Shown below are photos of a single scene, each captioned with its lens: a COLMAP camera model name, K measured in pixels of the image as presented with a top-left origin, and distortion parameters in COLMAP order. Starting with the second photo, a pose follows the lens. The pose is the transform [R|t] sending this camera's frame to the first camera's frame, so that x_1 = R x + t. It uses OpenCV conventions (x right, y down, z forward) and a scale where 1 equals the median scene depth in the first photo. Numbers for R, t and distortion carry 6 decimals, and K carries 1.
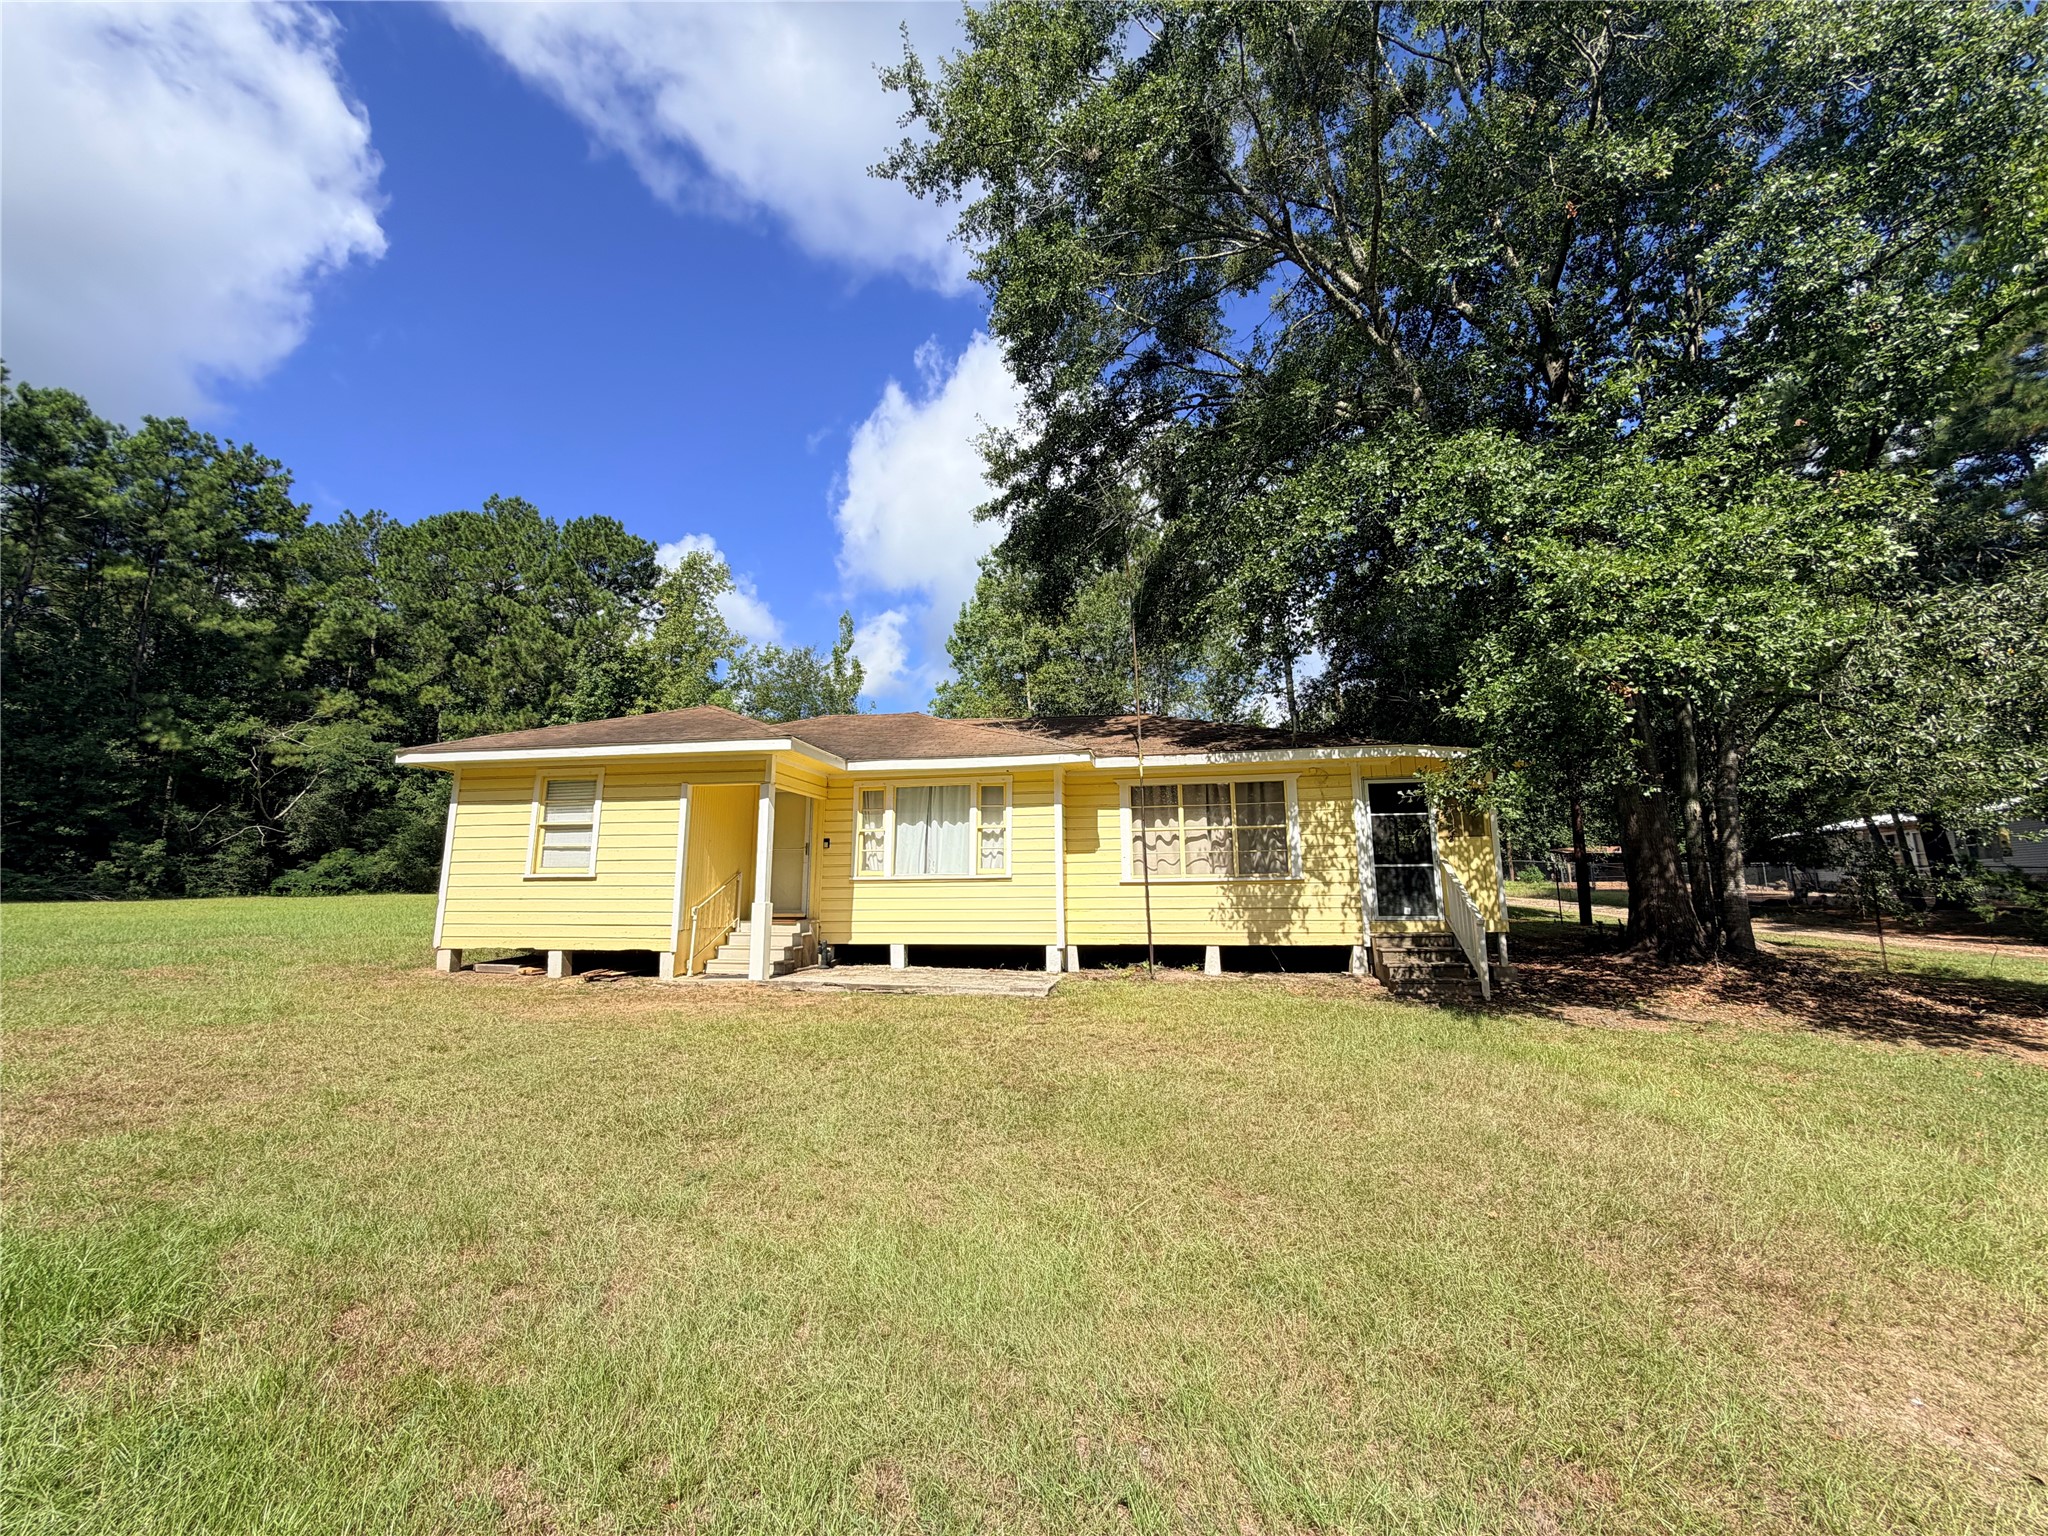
lens RADIAL K [[817.7, 0, 1017.8], [0, 817.7, 768.8], [0, 0, 1]] dist [-0.000302, 0.000322]
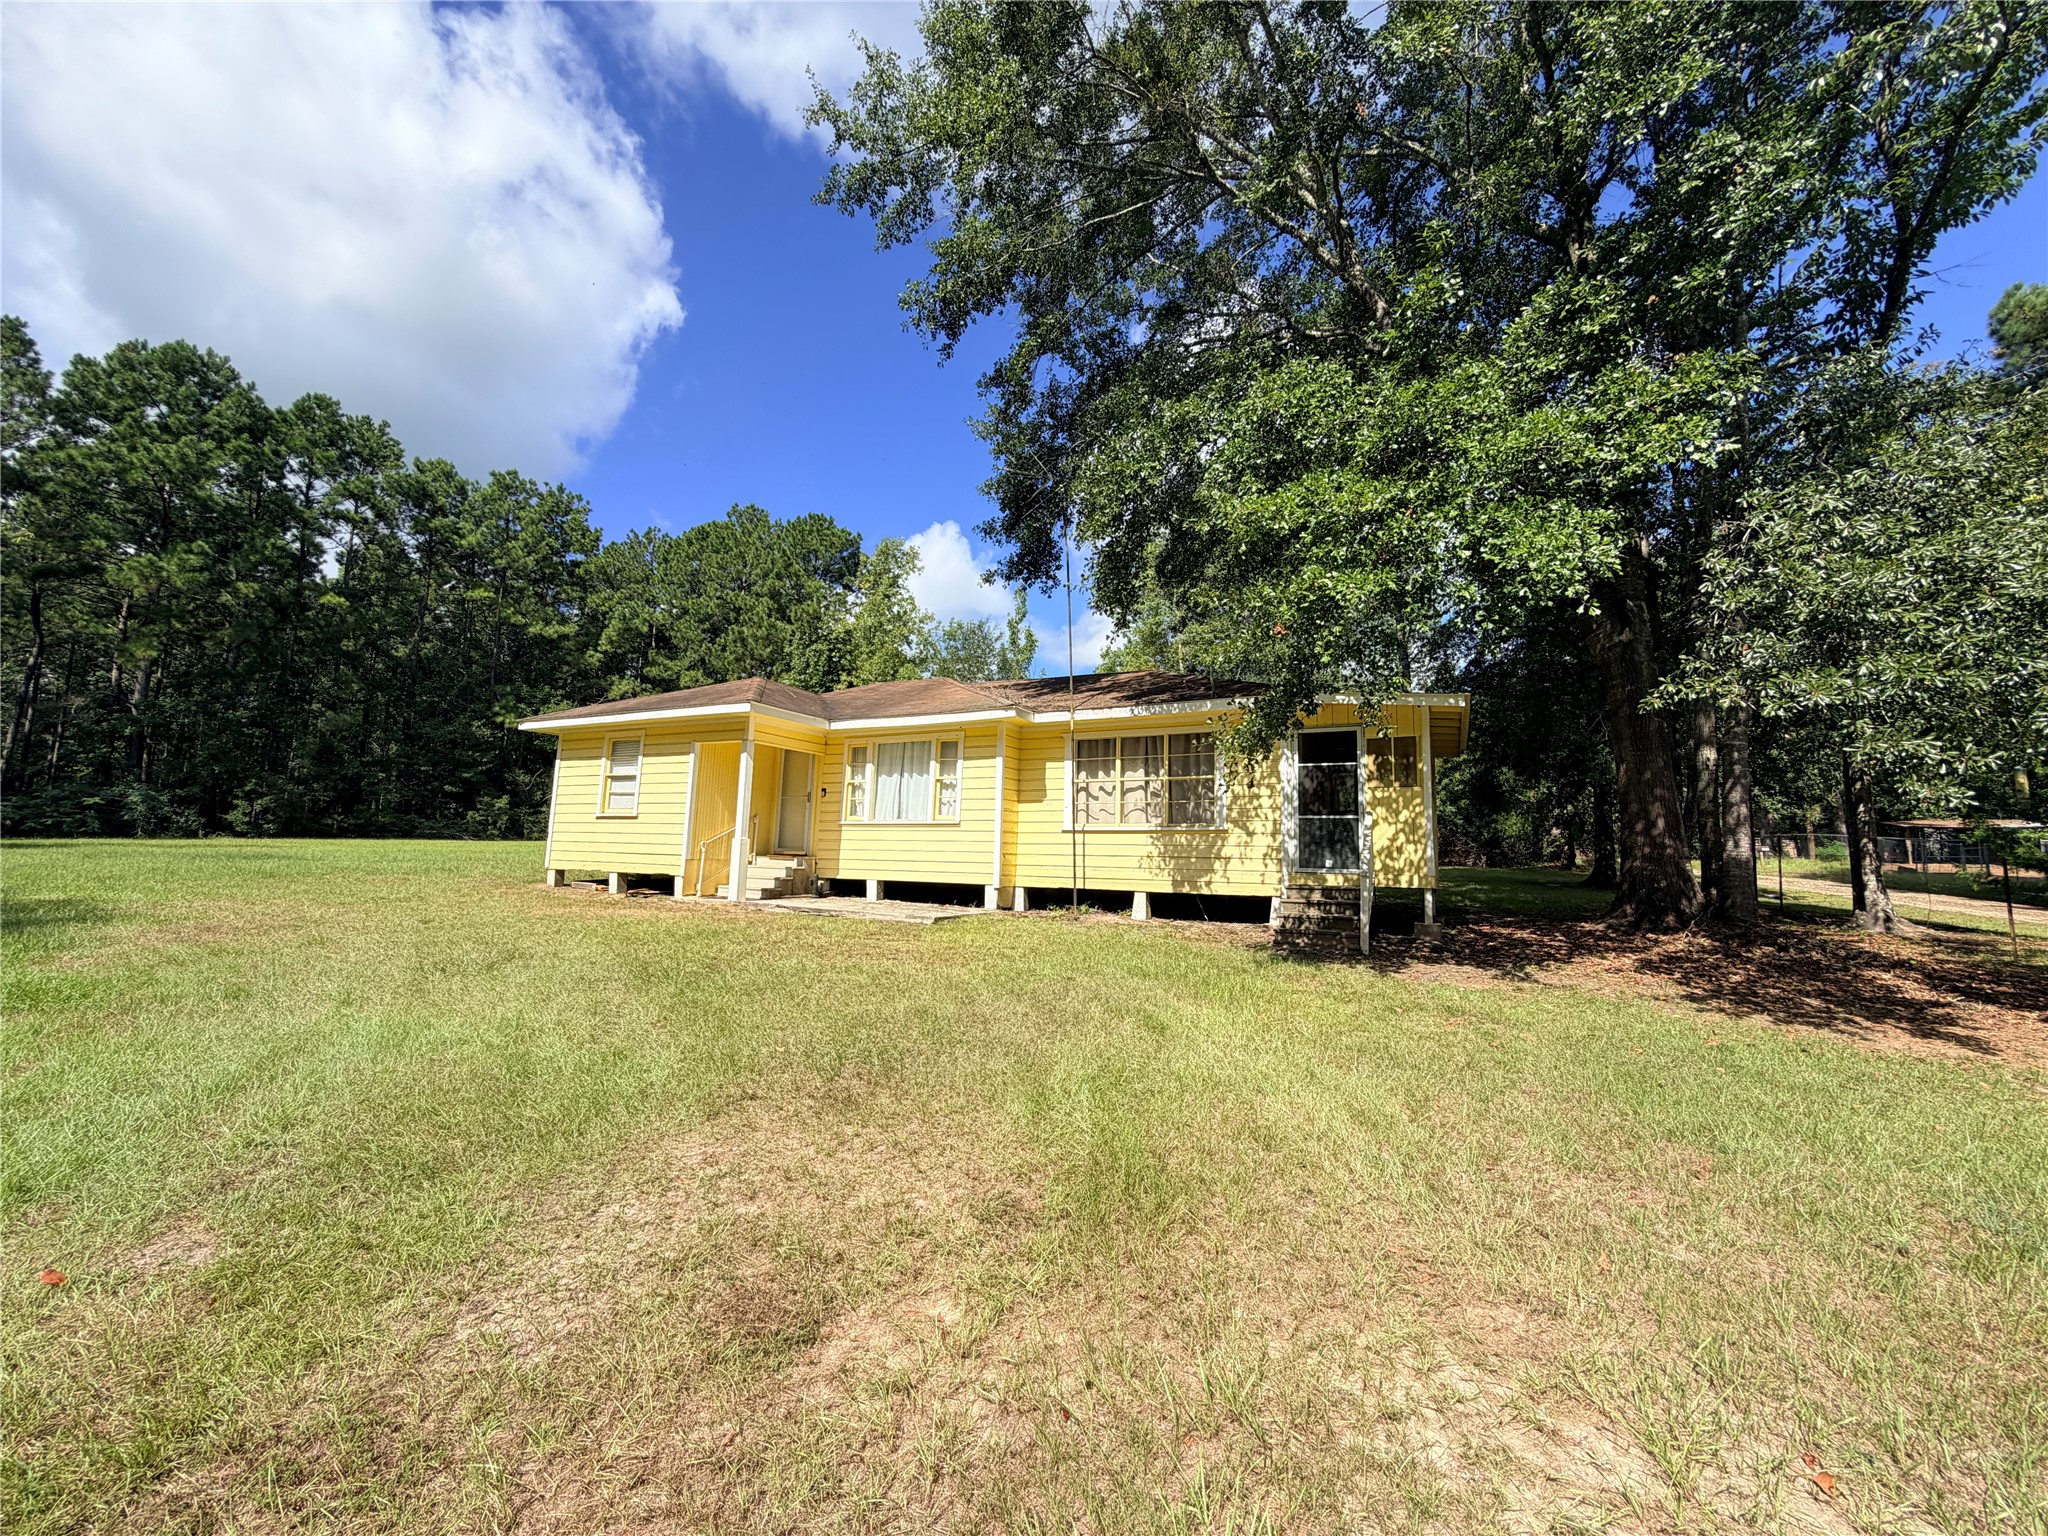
lens RADIAL K [[817.7, 0, 1017.8], [0, 817.7, 768.8], [0, 0, 1]] dist [-0.000302, 0.000322]
pose [[0.954173, -0.003669, -0.299232, 0.387089], [0.015624, 0.999172, 0.037570, 0.018288], [0.298846, -0.040523, 0.953441, -0.027982]]
